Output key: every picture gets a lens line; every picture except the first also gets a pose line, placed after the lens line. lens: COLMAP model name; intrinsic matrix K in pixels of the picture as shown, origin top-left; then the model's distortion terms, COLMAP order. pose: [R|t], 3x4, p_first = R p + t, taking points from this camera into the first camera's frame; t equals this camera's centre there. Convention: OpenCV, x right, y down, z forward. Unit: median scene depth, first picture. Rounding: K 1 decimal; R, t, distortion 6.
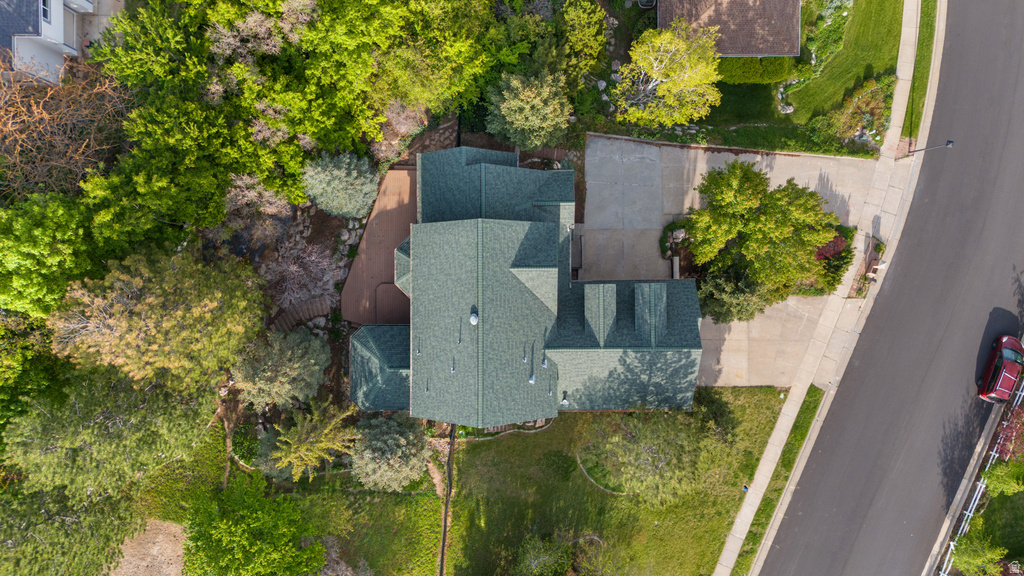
lens RADIAL K [[750.6, 0, 513.2], [0, 750.6, 282.6], [0, 0, 1]] dist [0.090093, -0.094843]
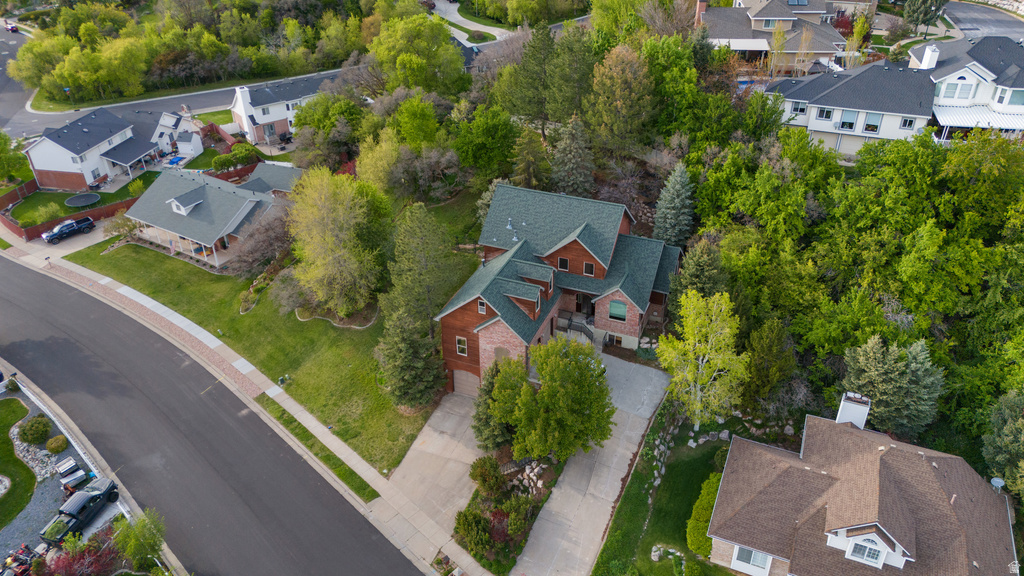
lens RADIAL K [[750.6, 0, 513.2], [0, 750.6, 282.6], [0, 0, 1]] dist [0.090093, -0.094843]
pose [[-0.392621, 0.522709, -0.756719, 0.933388], [-0.919293, -0.198555, 0.339819, -0.311749], [0.027376, 0.829066, 0.558480, 0.214577]]
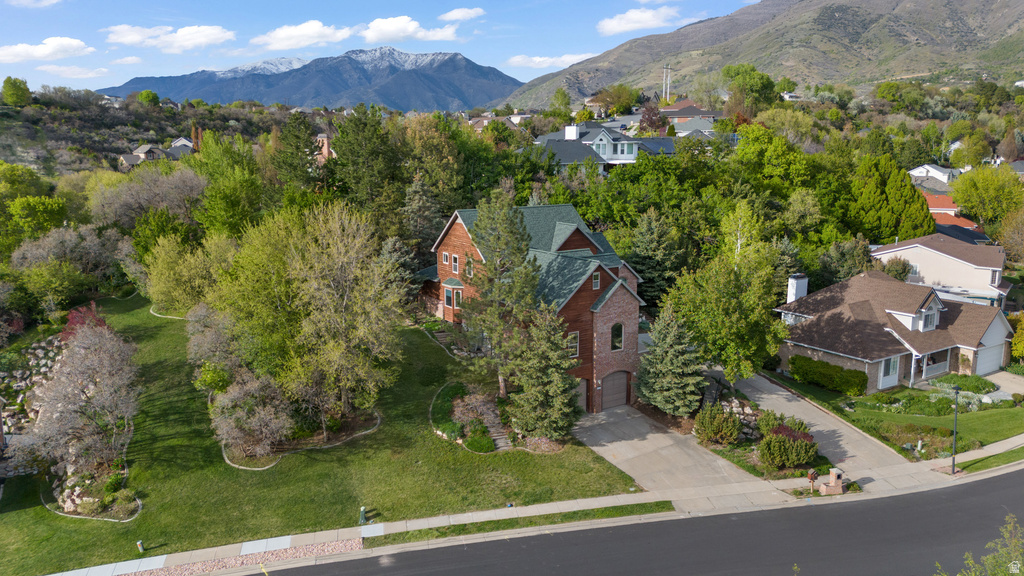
lens RADIAL K [[750.6, 0, 513.2], [0, 750.6, 282.6], [0, 0, 1]] dist [0.090093, -0.094843]
pose [[0.553364, 0.179194, -0.813436, 0.894983], [-0.832816, 0.102237, -0.544026, 0.665373], [-0.014323, 0.978487, 0.205810, 0.625689]]
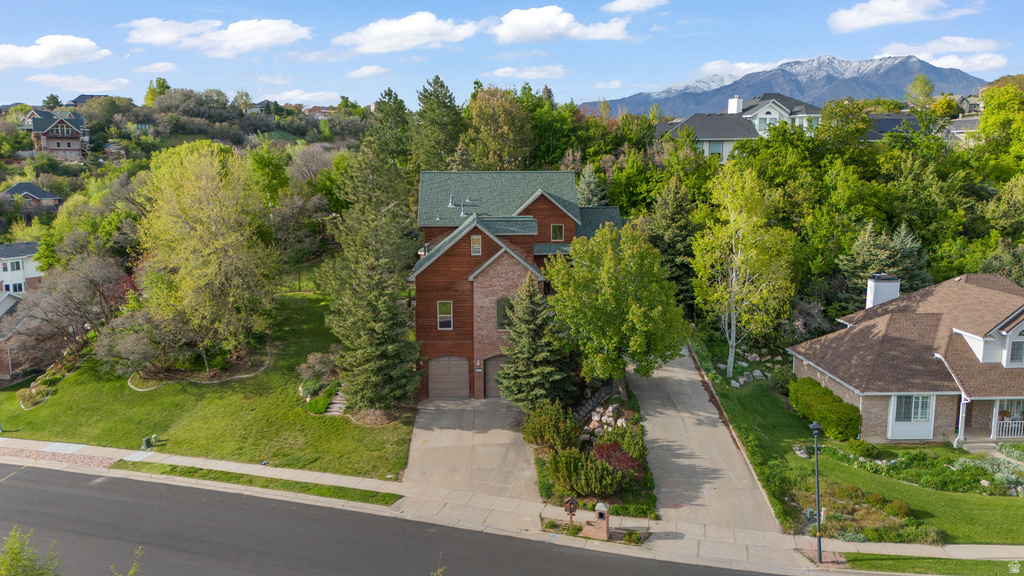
lens RADIAL K [[750.6, 0, 513.2], [0, 750.6, 282.6], [0, 0, 1]] dist [0.090093, -0.094843]
pose [[0.046765, 0.187873, -0.981079, 0.995469], [-0.998898, 0.012649, -0.045192, 0.066991], [0.003920, 0.982112, 0.188257, 0.701881]]
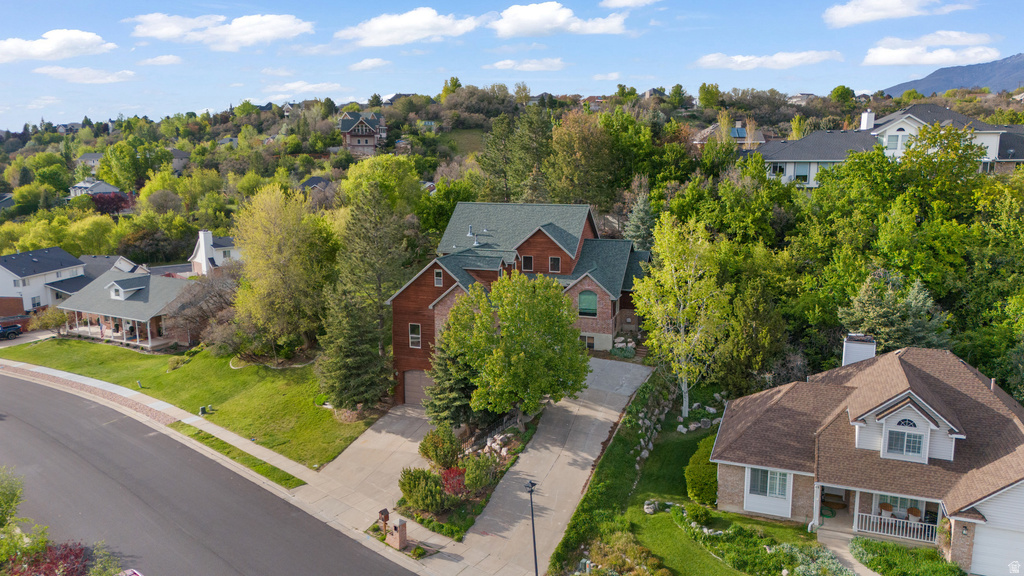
lens RADIAL K [[750.6, 0, 513.2], [0, 750.6, 282.6], [0, 0, 1]] dist [0.090093, -0.094843]
pose [[-0.351228, 0.204314, -0.913726, 1.011485], [-0.936089, -0.056397, 0.347213, -0.341269], [0.019409, 0.977279, 0.211064, 0.625223]]
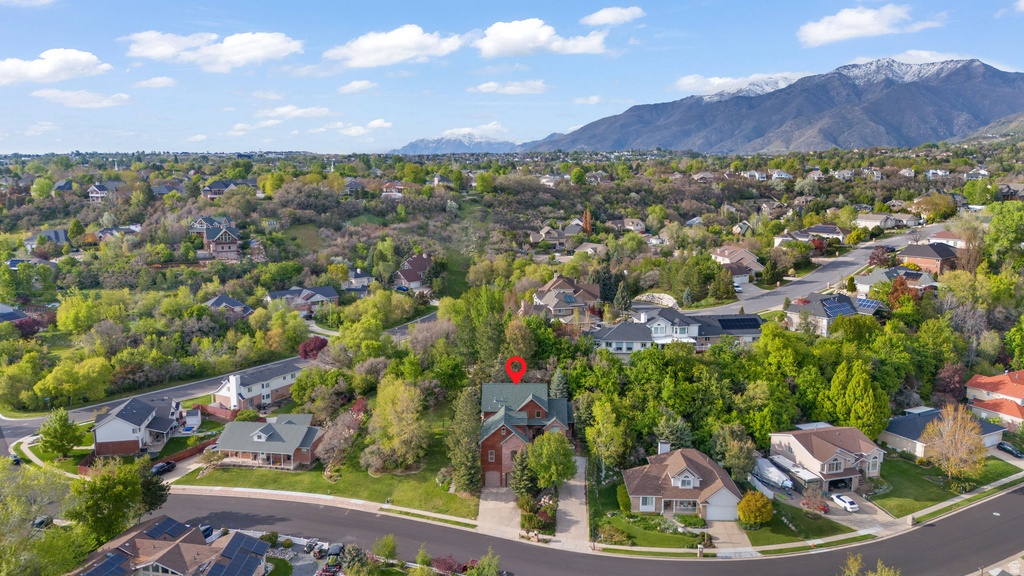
lens RADIAL K [[750.6, 0, 513.2], [0, 750.6, 282.6], [0, 0, 1]] dist [0.090093, -0.094843]
pose [[-0.018204, 0.188158, -0.981970, 2.276094], [-0.999834, -0.004347, 0.017702, 0.004359], [-0.000938, 0.982129, 0.188206, -0.028190]]
